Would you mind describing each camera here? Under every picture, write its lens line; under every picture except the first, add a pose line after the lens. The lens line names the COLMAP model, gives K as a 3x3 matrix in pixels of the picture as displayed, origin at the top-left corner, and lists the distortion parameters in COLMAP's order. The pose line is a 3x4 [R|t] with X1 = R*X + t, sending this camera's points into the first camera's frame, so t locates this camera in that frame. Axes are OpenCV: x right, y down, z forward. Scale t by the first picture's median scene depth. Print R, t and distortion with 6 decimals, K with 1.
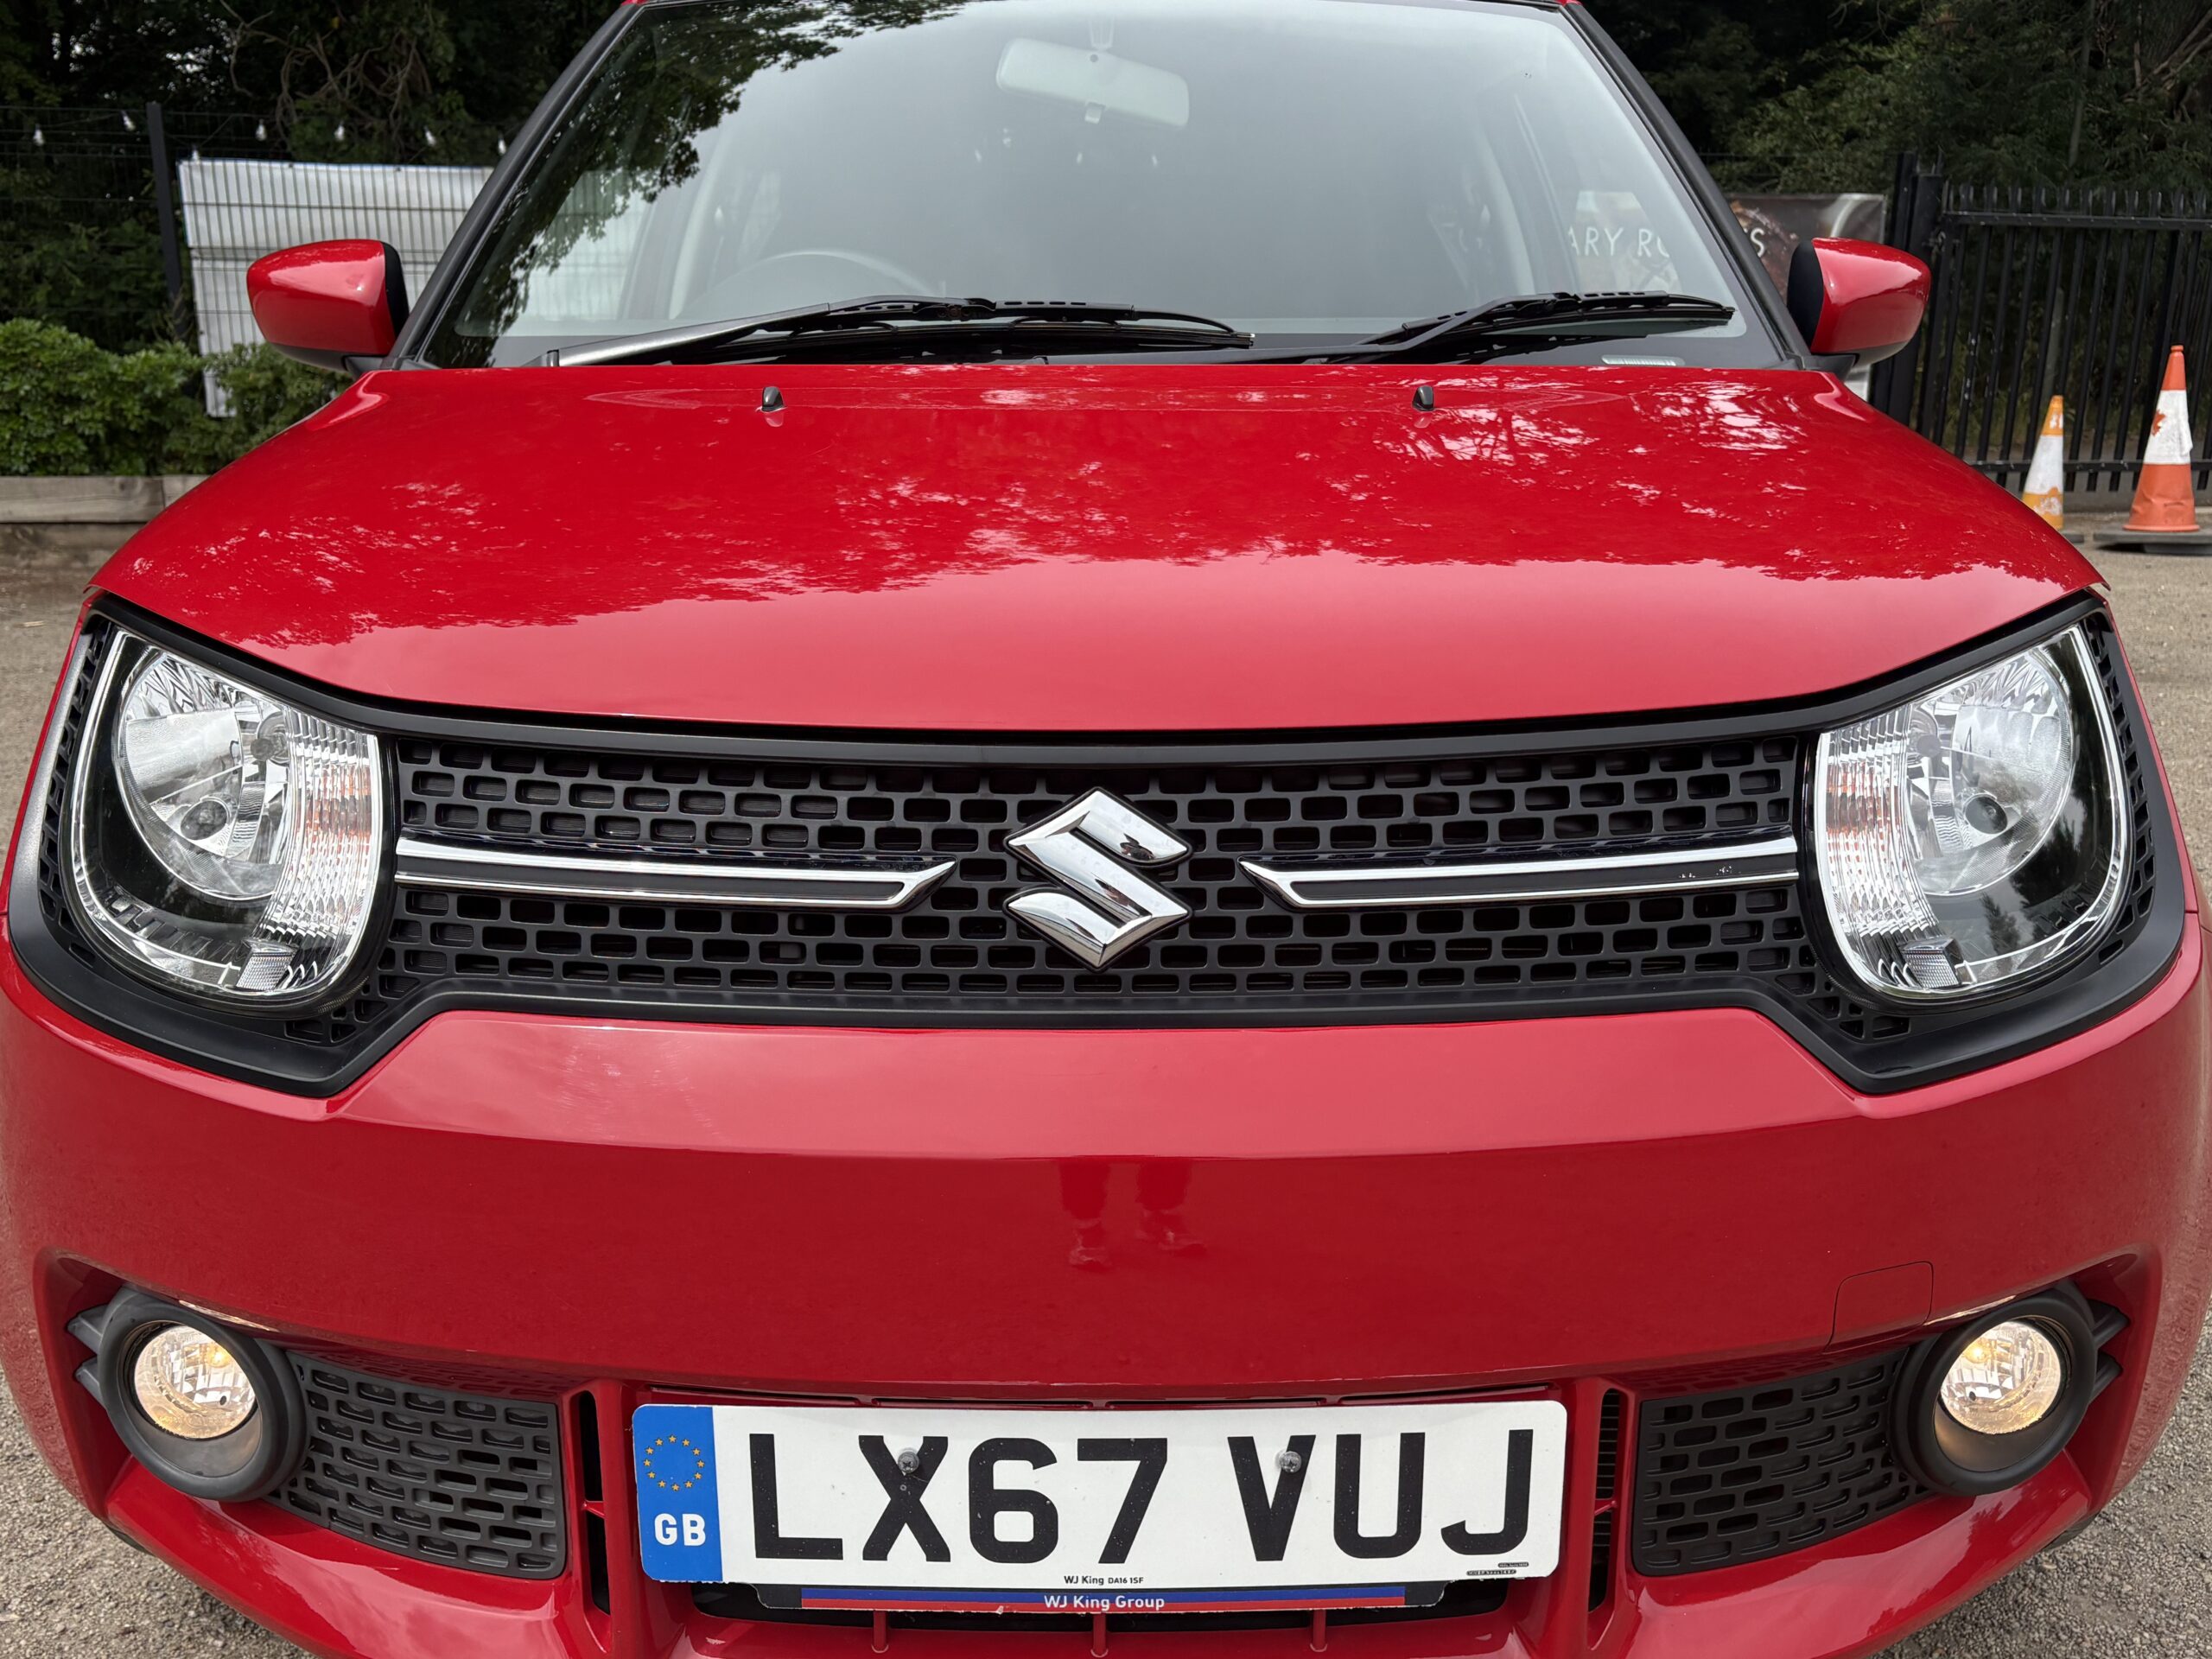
lens RADIAL K [[1997.3, 0, 1112.4], [0, 1997.3, 832.8], [0, 0, 1]] dist [0.020435, 0.019172]
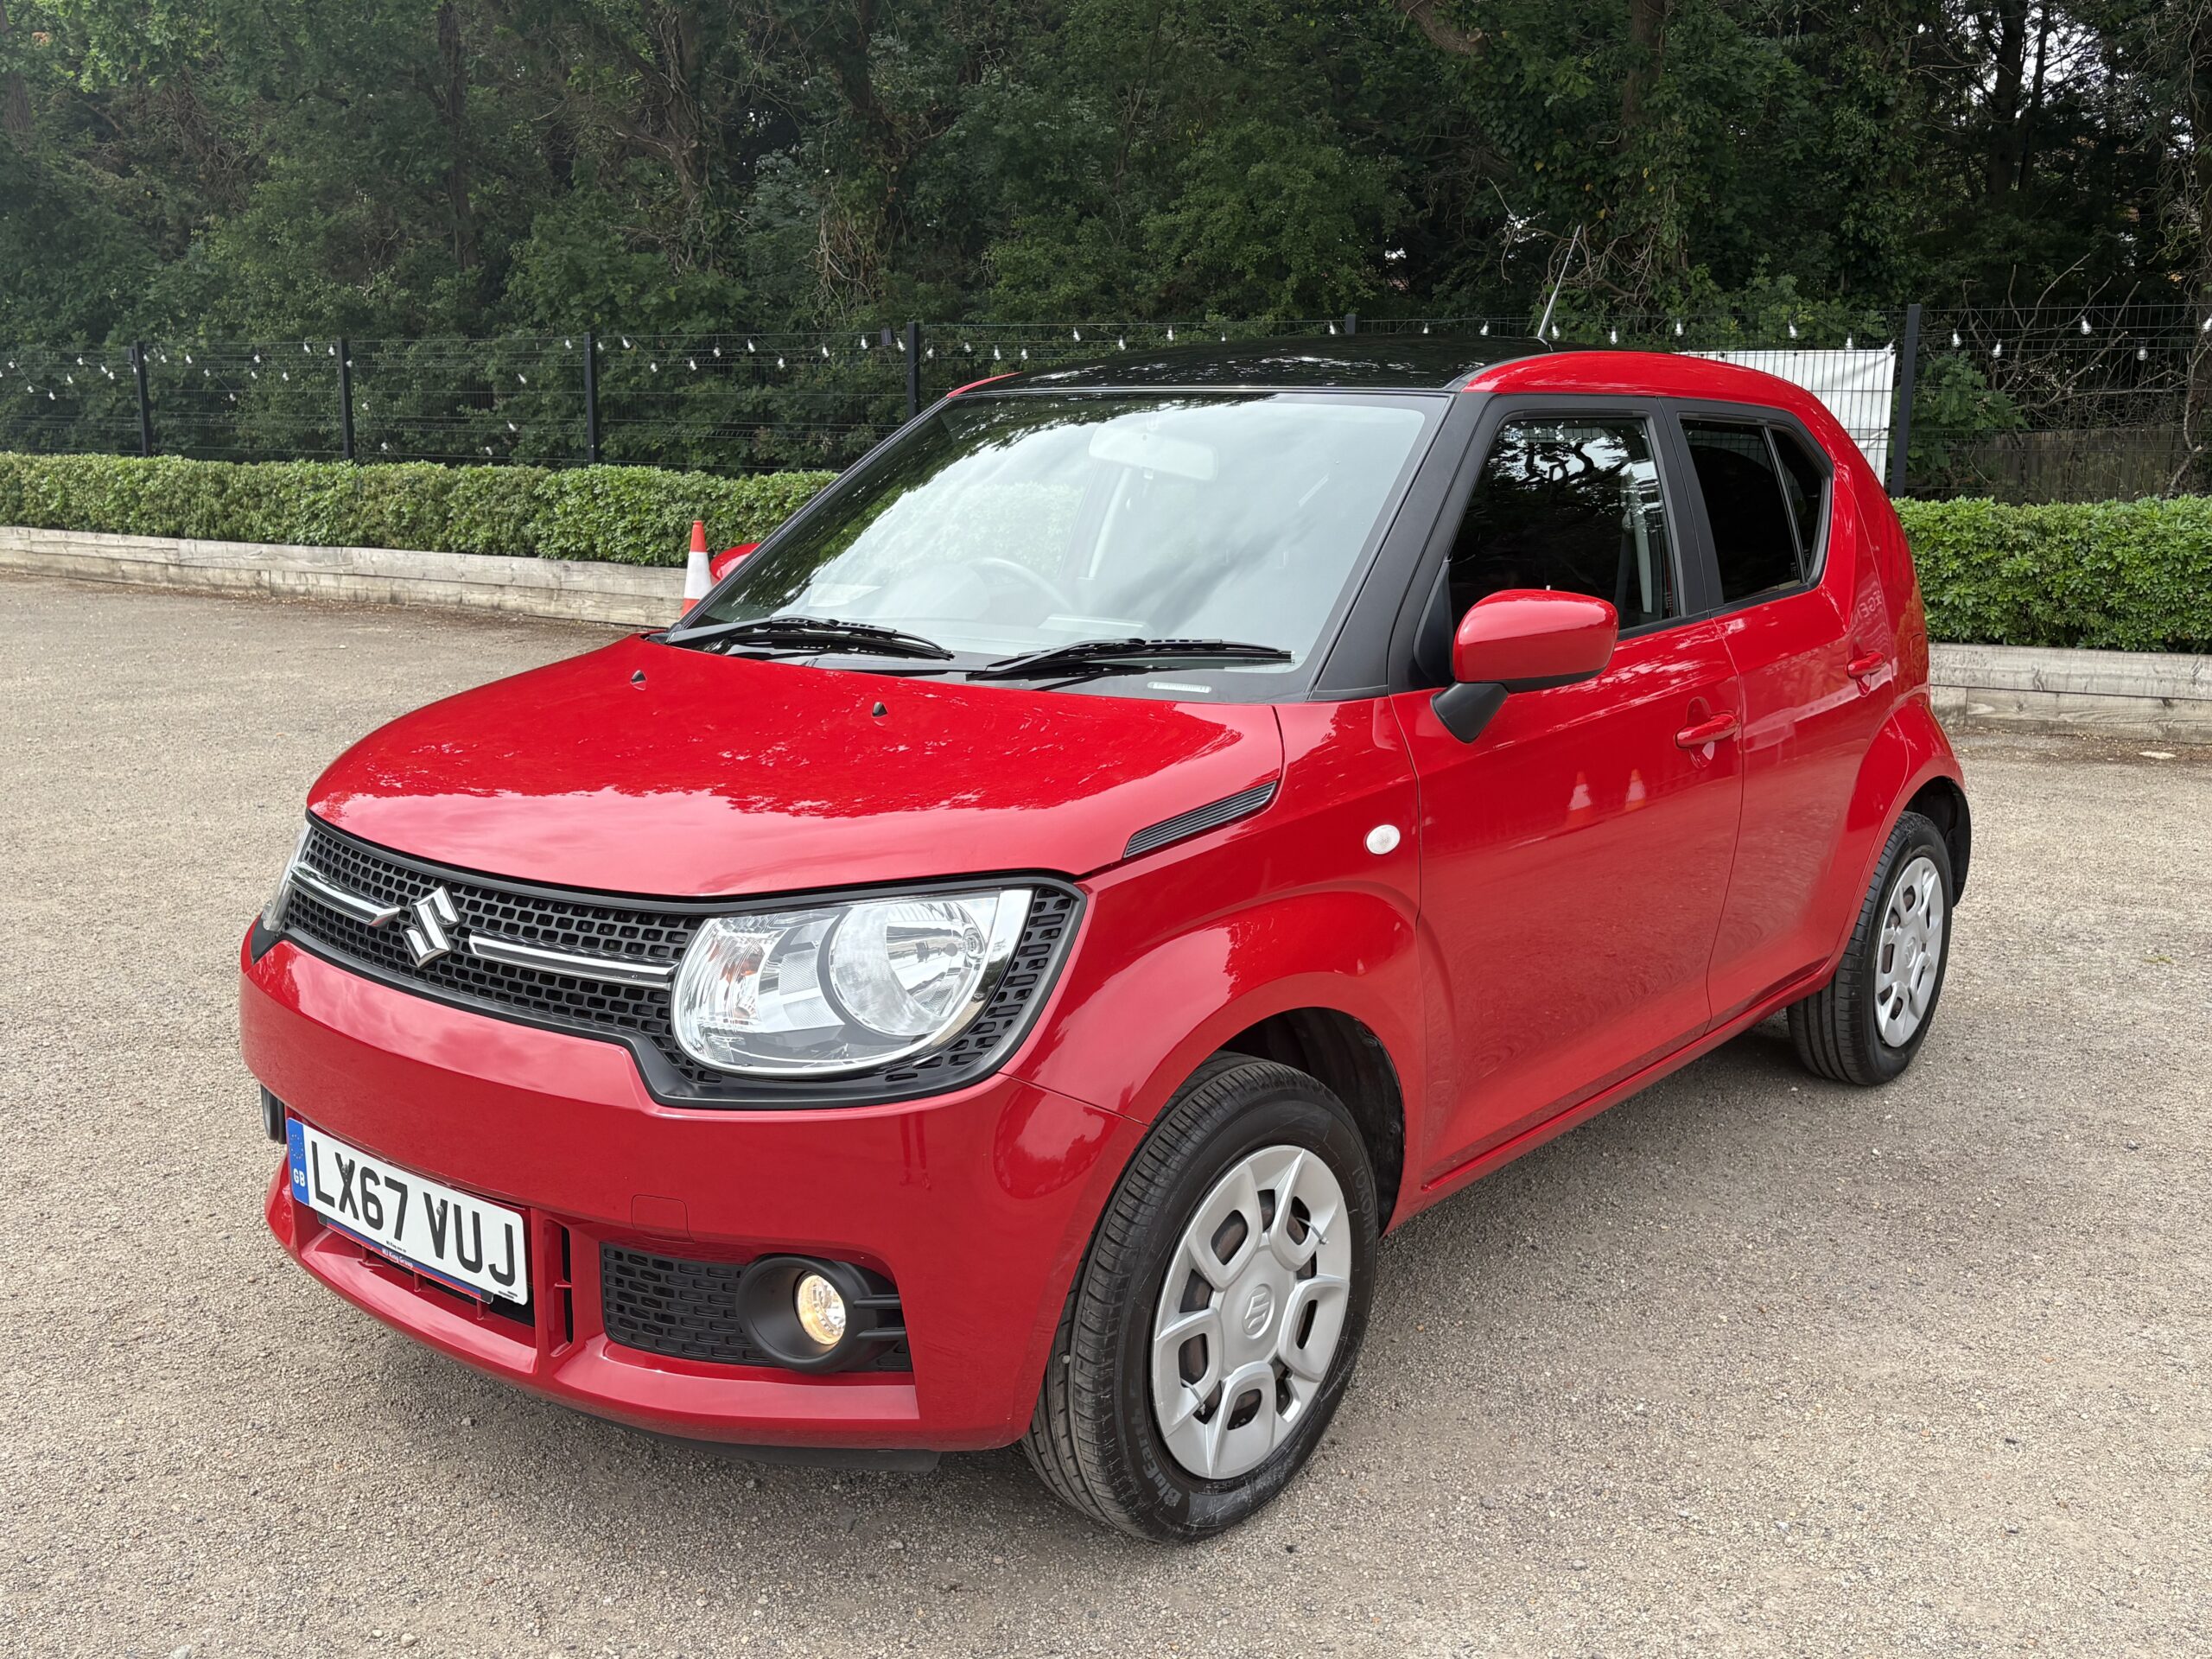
lens RADIAL K [[1997.3, 0, 1092.3], [0, 1997.3, 822.8], [0, 0, 1]] dist [0.020435, 0.019172]
pose [[0.767812, 0.130202, -0.627305, 1.893861], [-0.166926, 0.985969, 0.000330, -0.209989], [0.618547, 0.104461, 0.778773, -0.278472]]
